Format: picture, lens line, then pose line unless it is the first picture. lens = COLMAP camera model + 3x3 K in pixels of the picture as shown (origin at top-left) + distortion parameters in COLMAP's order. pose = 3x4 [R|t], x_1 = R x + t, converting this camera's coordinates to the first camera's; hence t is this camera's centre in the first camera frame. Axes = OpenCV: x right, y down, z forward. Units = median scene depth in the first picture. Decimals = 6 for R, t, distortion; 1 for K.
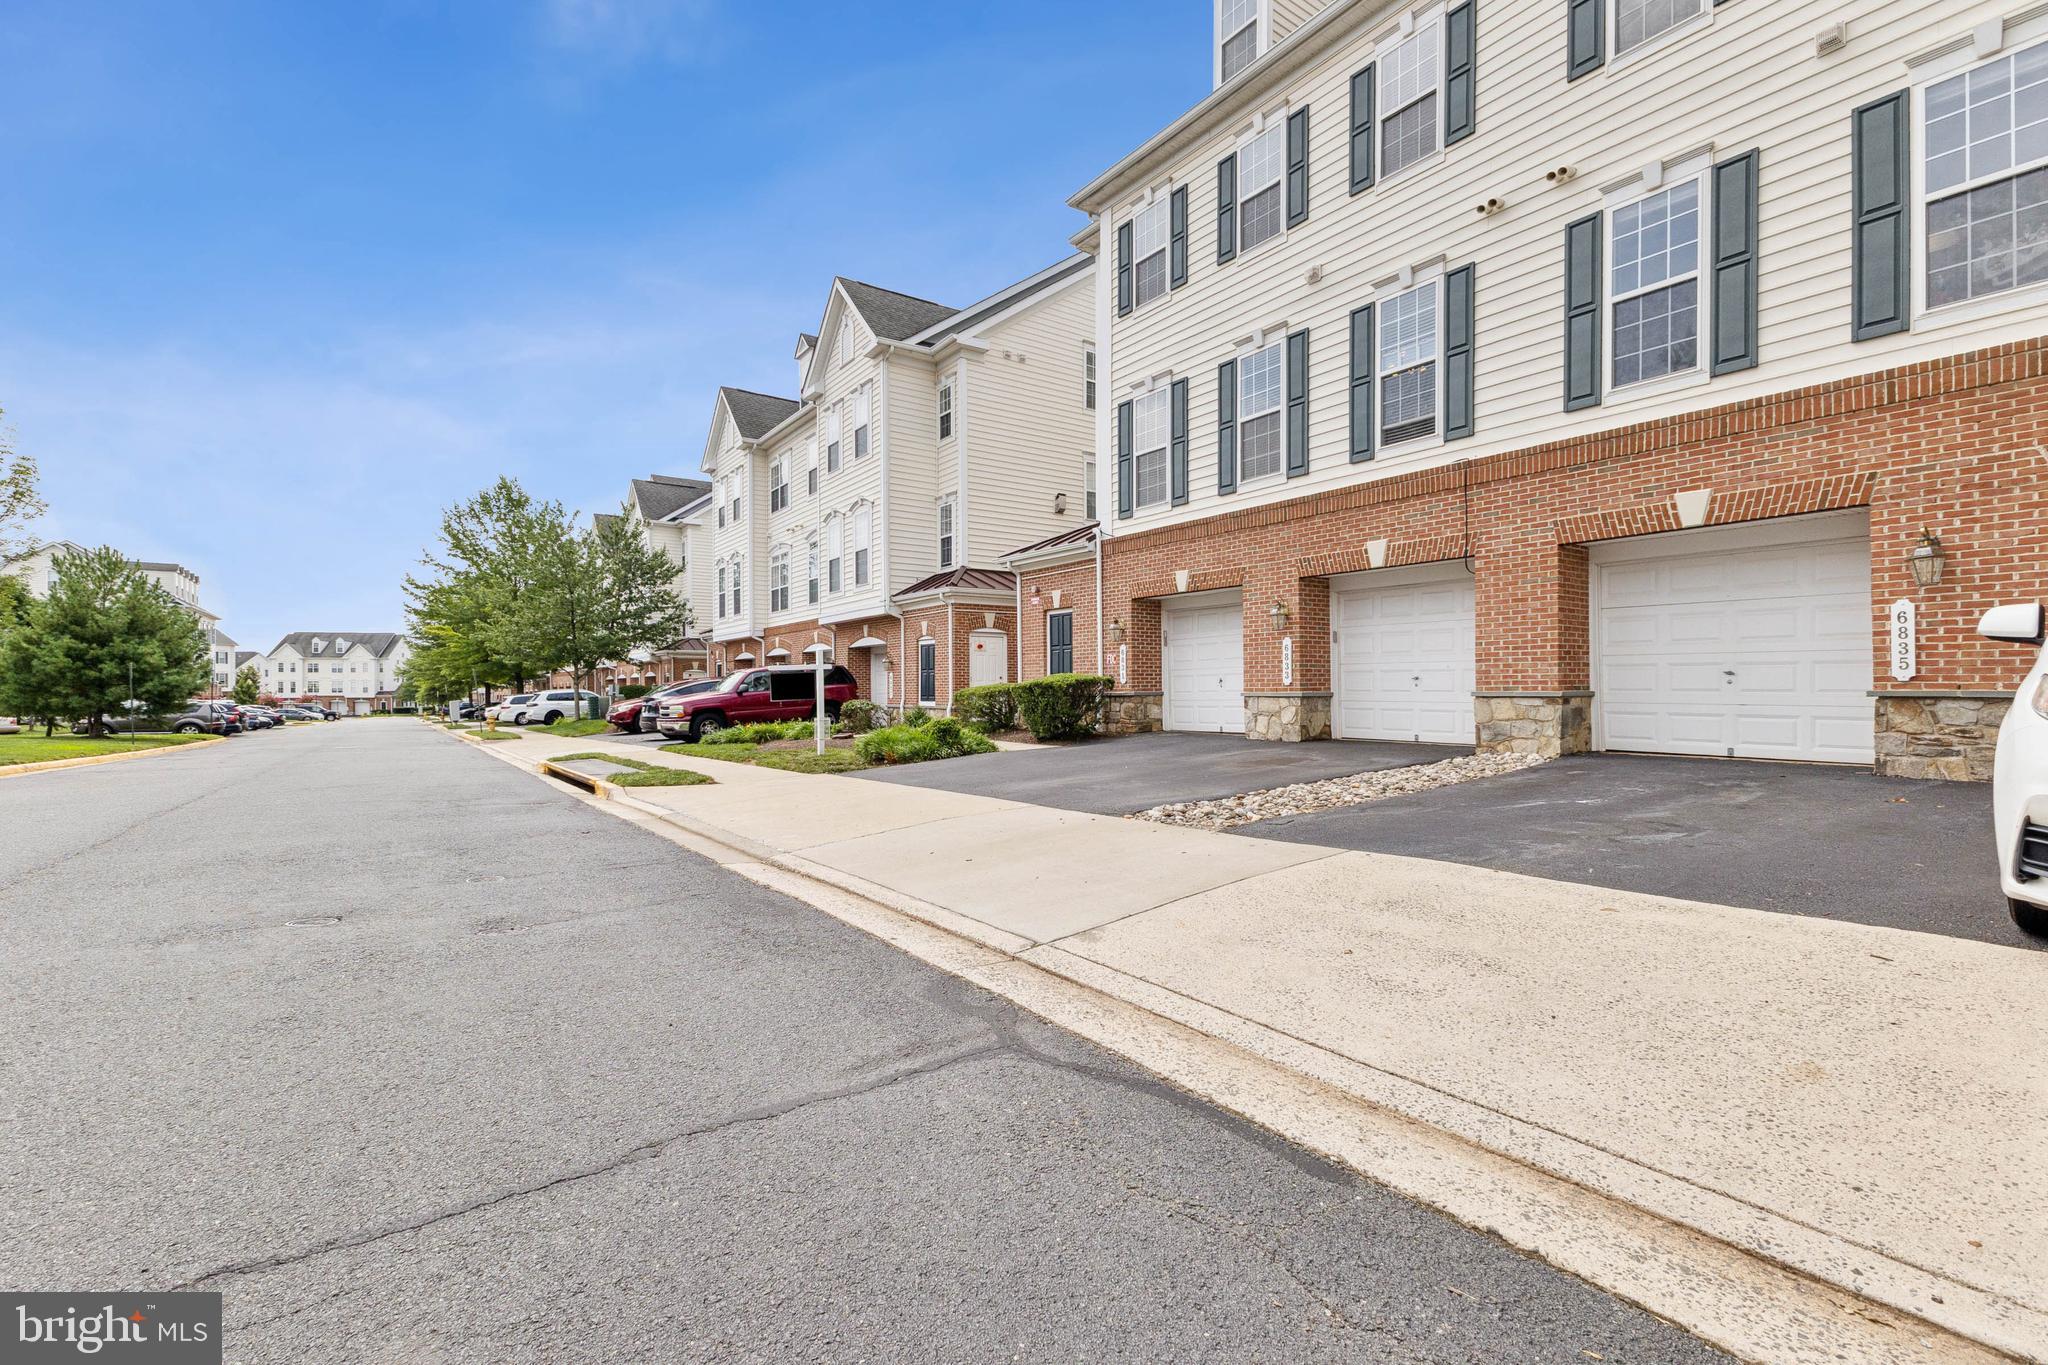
lens RADIAL K [[892.4, 0, 1021.2], [0, 892.4, 689.1], [0, 0, 1]] dist [-0.000372, -0.000038]
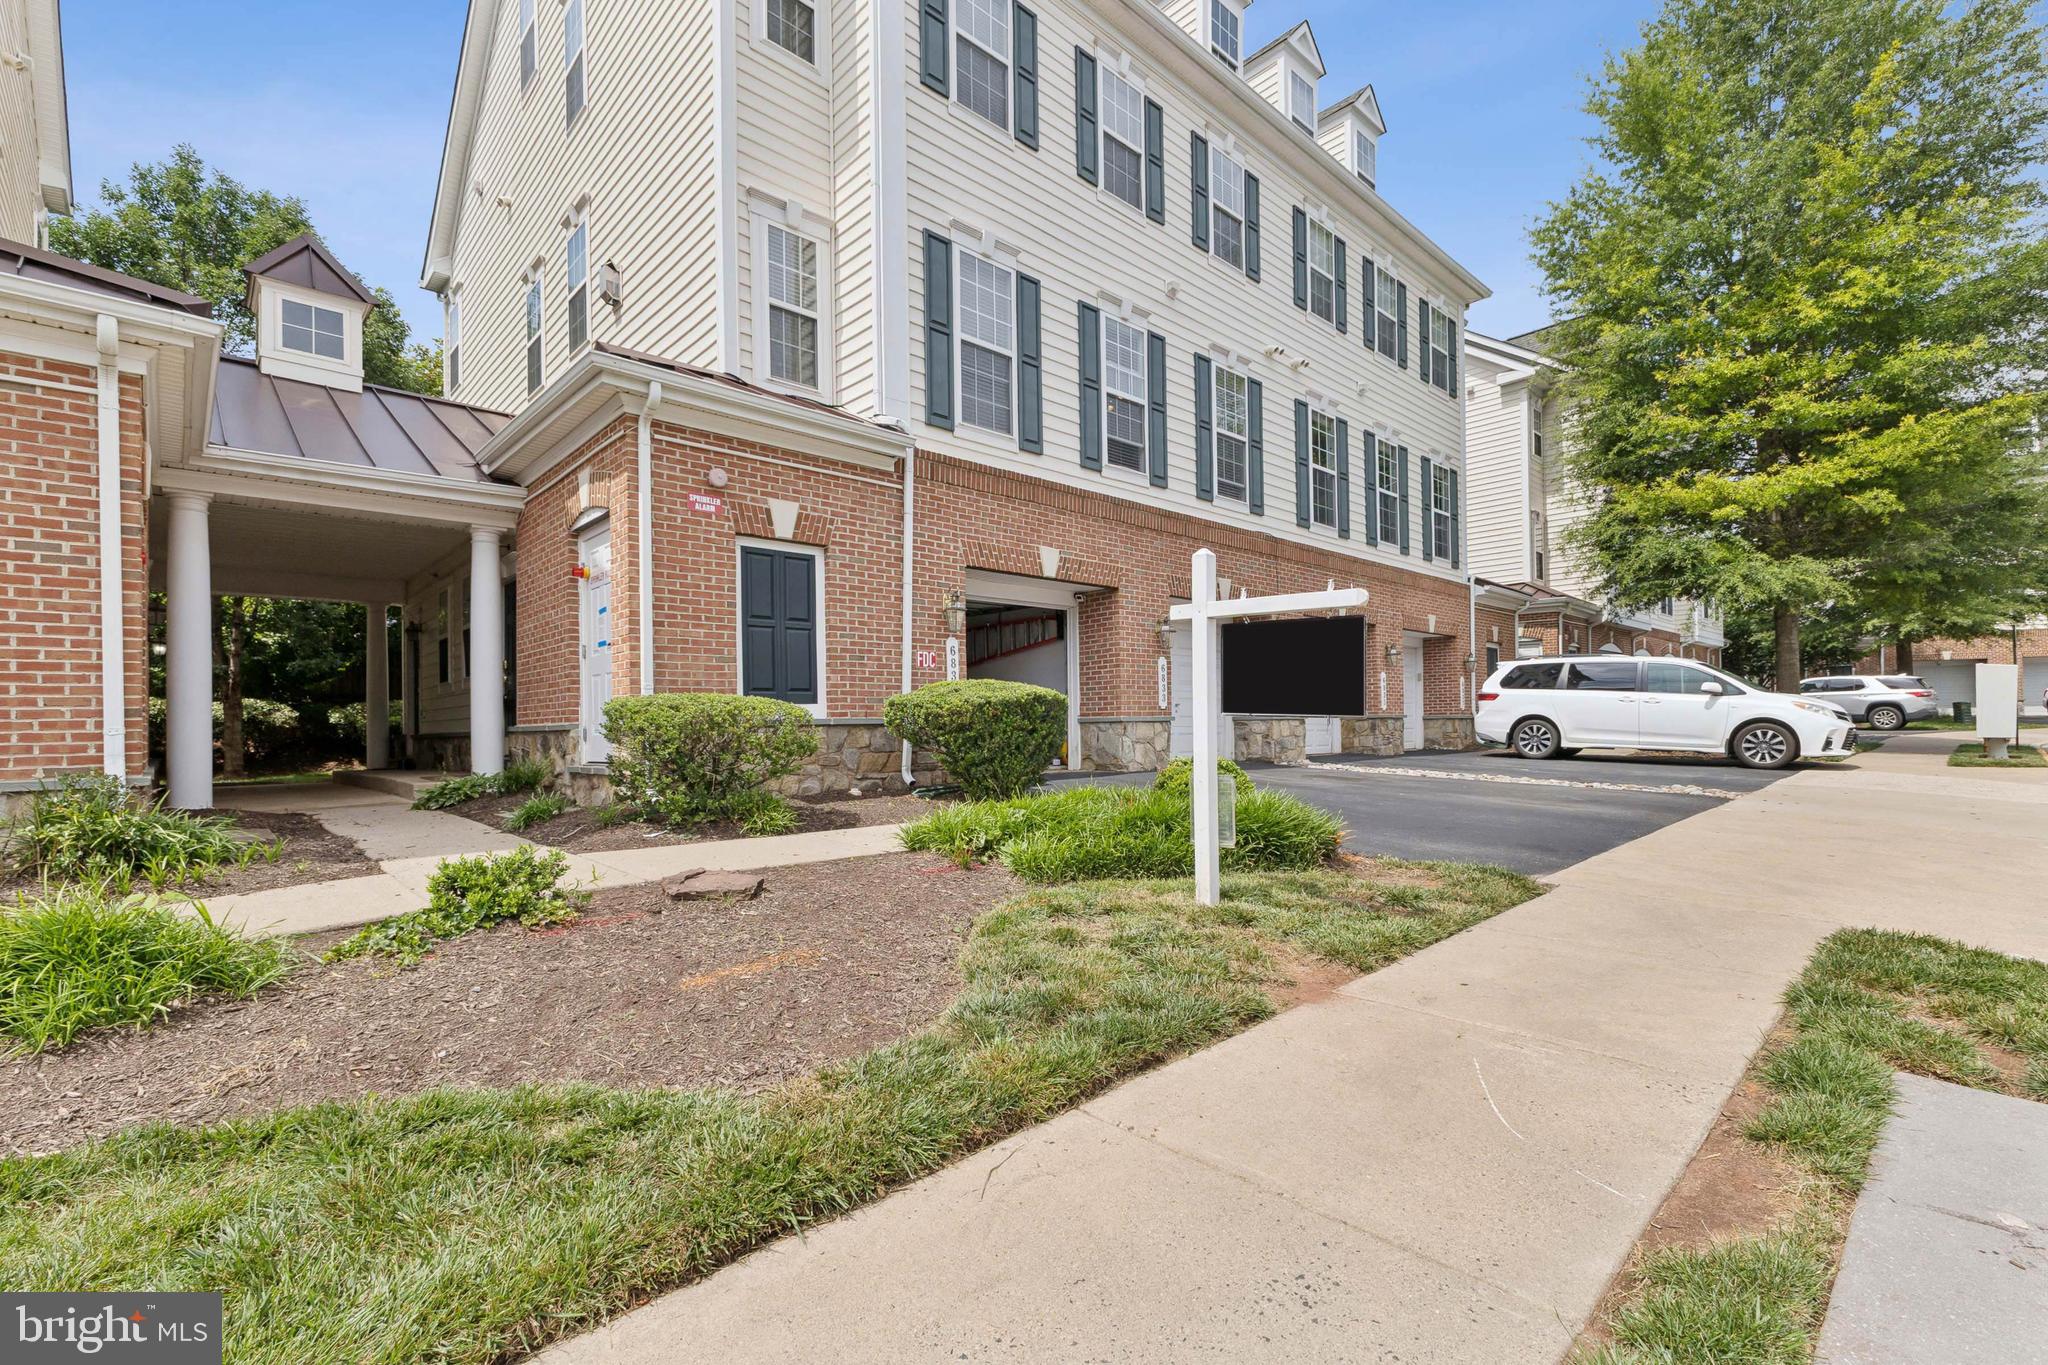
lens RADIAL K [[892.4, 0, 1030.6], [0, 892.4, 722.1], [0, 0, 1]] dist [-0.000372, -0.000038]
pose [[-0.143205, 0.009778, 0.989645, -0.559375], [0.013148, 0.999882, -0.007976, 0.014119], [-0.989606, 0.011869, -0.143316, 1.187393]]
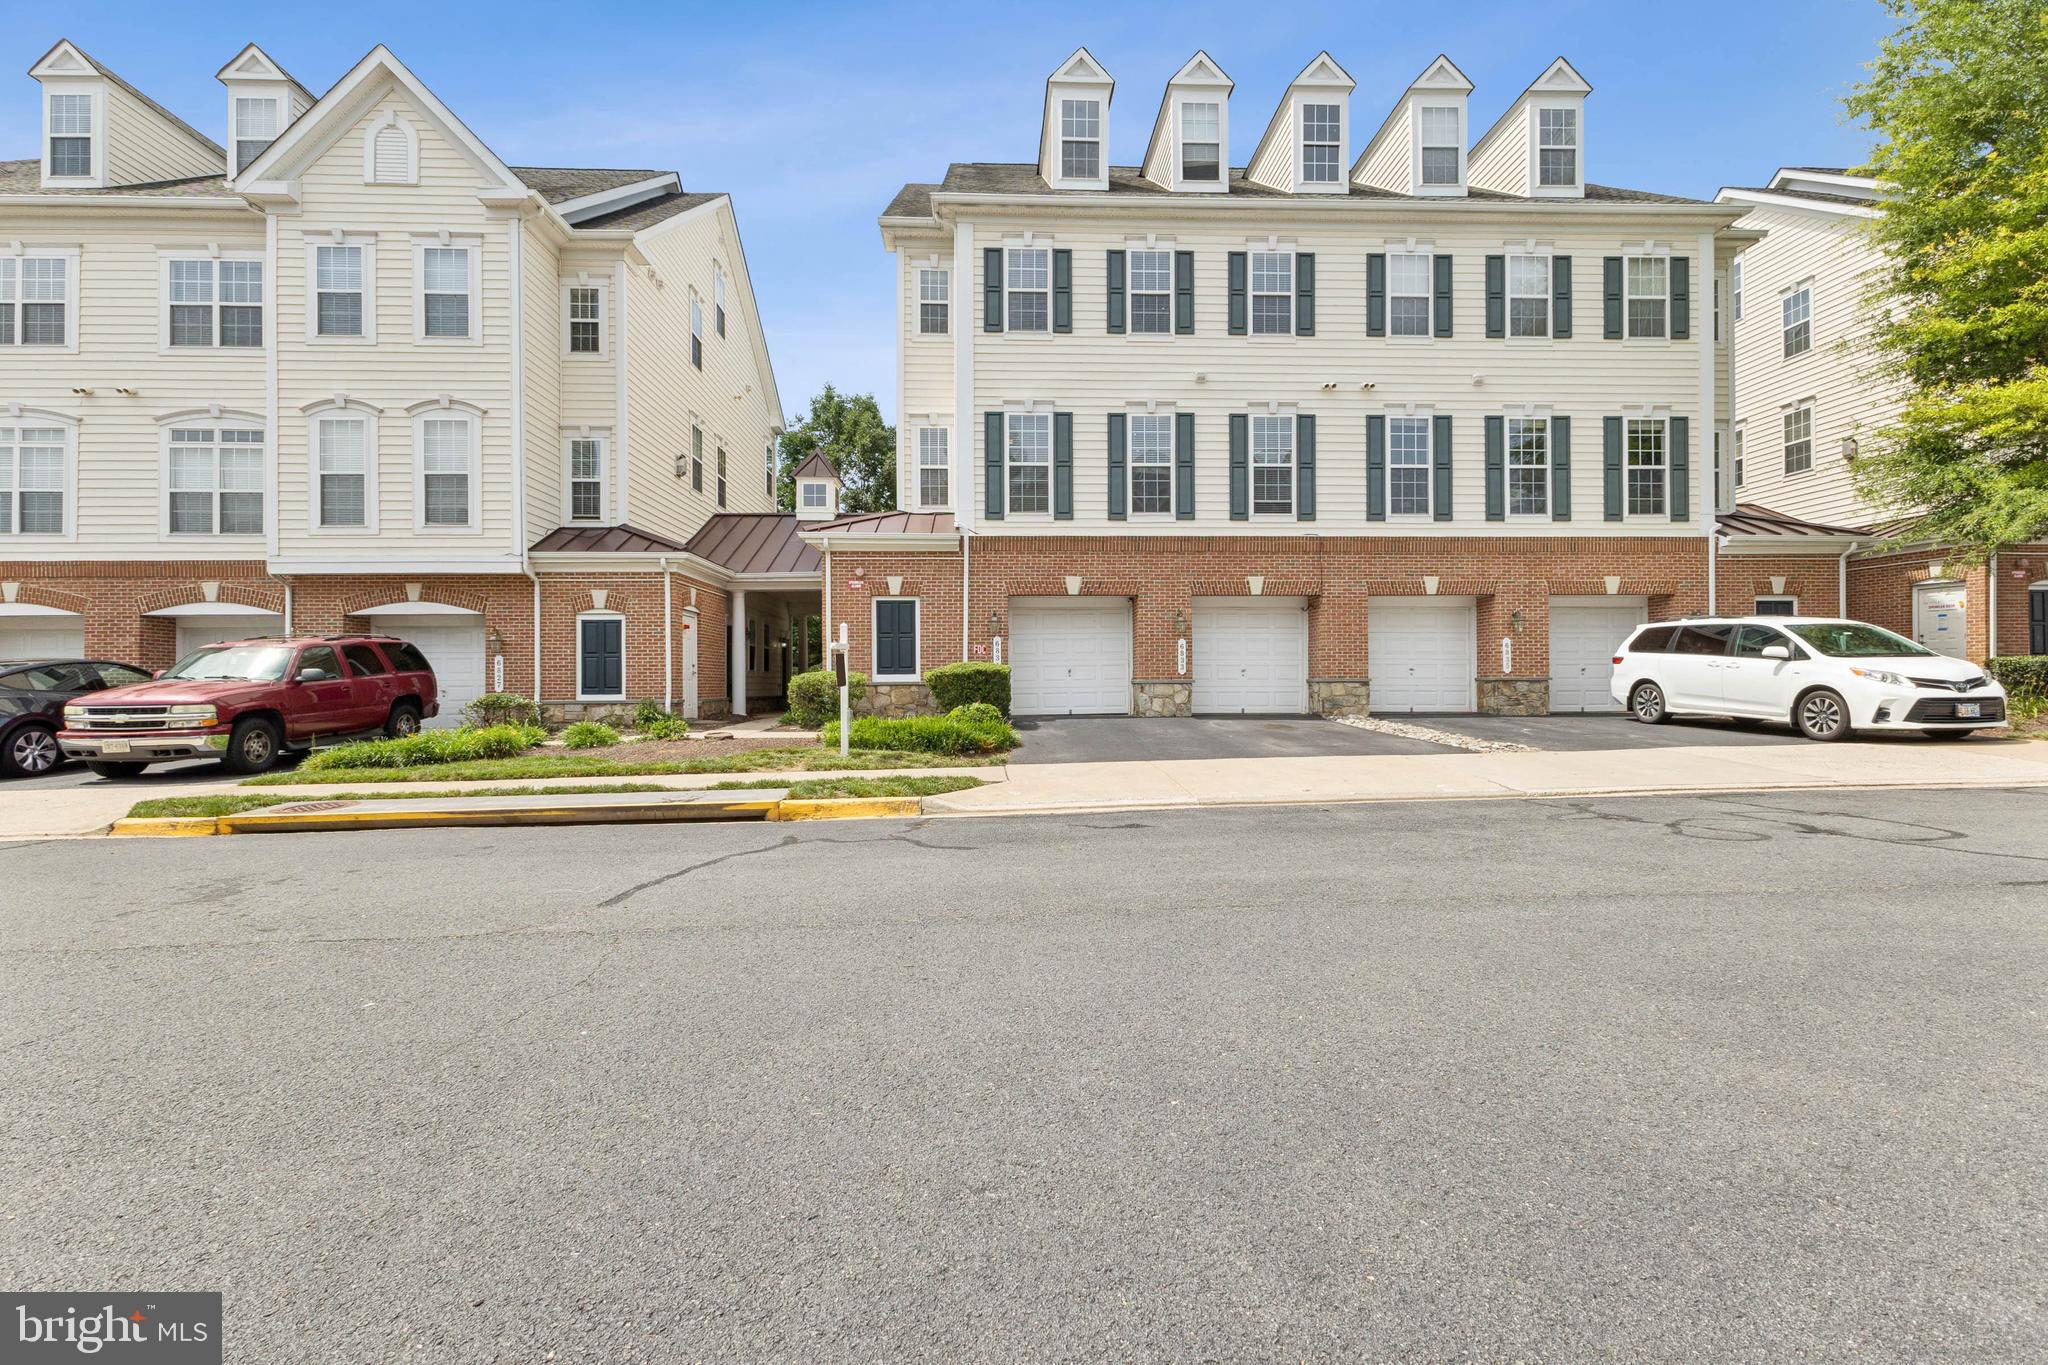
lens RADIAL K [[892.4, 0, 1041.2], [0, 892.4, 678.7], [0, 0, 1]] dist [-0.000372, -0.000038]
pose [[0.533119, 0.006252, 0.846017, -0.883838], [0.002155, 0.999959, -0.008748, 0.012073], [-0.846038, 0.006487, 0.533084, 0.436402]]
